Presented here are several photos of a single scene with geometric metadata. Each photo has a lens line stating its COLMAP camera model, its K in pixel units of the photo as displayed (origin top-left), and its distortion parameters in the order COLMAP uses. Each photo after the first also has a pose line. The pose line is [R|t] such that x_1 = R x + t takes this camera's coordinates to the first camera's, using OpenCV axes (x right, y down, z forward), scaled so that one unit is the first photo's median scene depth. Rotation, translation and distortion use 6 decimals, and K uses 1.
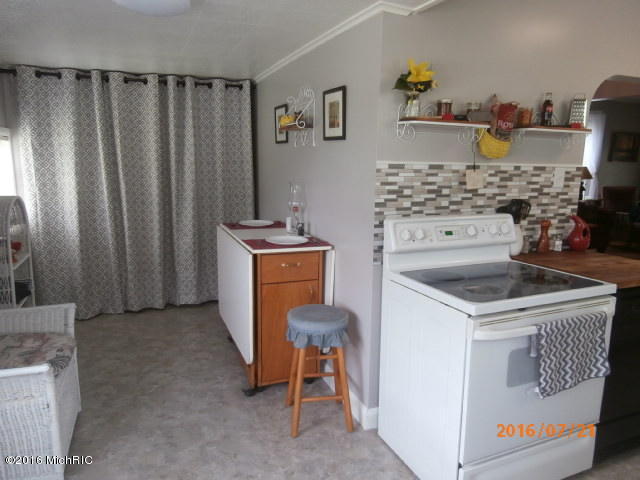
lens RADIAL K [[453.8, 0, 299.4], [0, 453.8, 230.6], [0, 0, 1]] dist [0.011830, -0.014152]
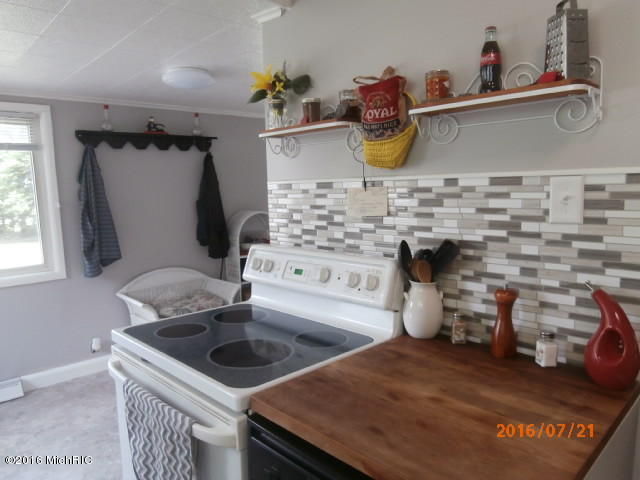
lens RADIAL K [[453.8, 0, 343.6], [0, 453.8, 234.8], [0, 0, 1]] dist [0.011830, -0.014152]
pose [[0.387498, 0.064904, -0.919583, 0.971125], [-0.116387, 0.992981, 0.021041, -0.074397], [0.914494, 0.098875, 0.392332, 0.703705]]
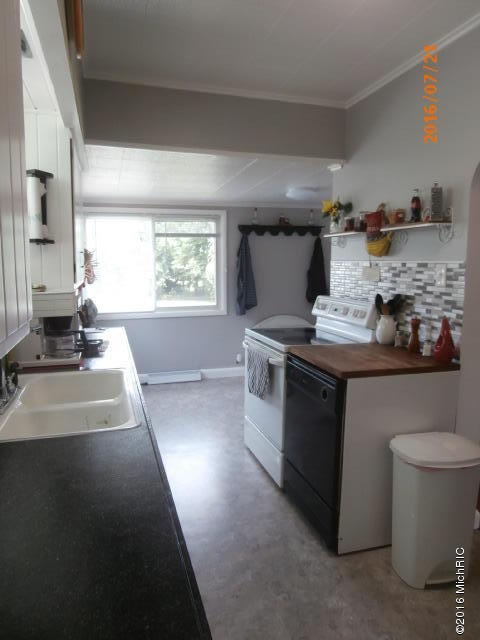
lens RADIAL K [[453.8, 0, 249.1], [0, 453.8, 316.2], [0, 0, 1]] dist [0.011830, -0.014152]
pose [[-0.099970, 0.095785, -0.990369, 1.633395], [-0.168698, 0.979313, 0.111745, -0.081559], [0.980585, 0.178244, -0.081743, 0.787370]]
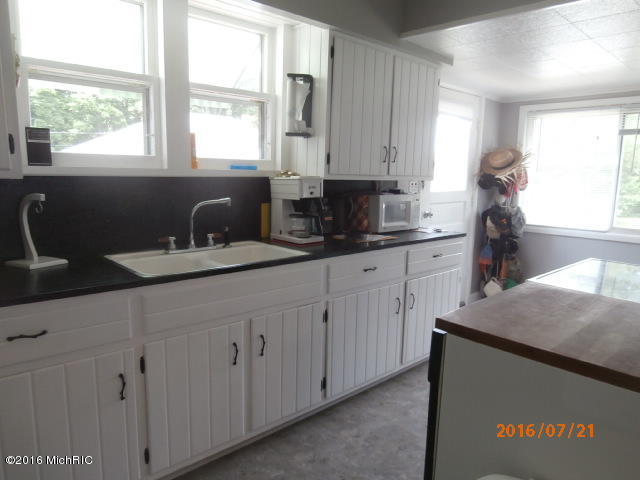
lens RADIAL K [[453.8, 0, 318.1], [0, 453.8, 230.5], [0, 0, 1]] dist [0.011830, -0.014152]
pose [[-0.929962, 0.001642, -0.367653, 1.121354], [-0.107256, 0.955280, 0.275565, -0.139206], [0.351664, 0.295698, -0.888198, 1.287127]]
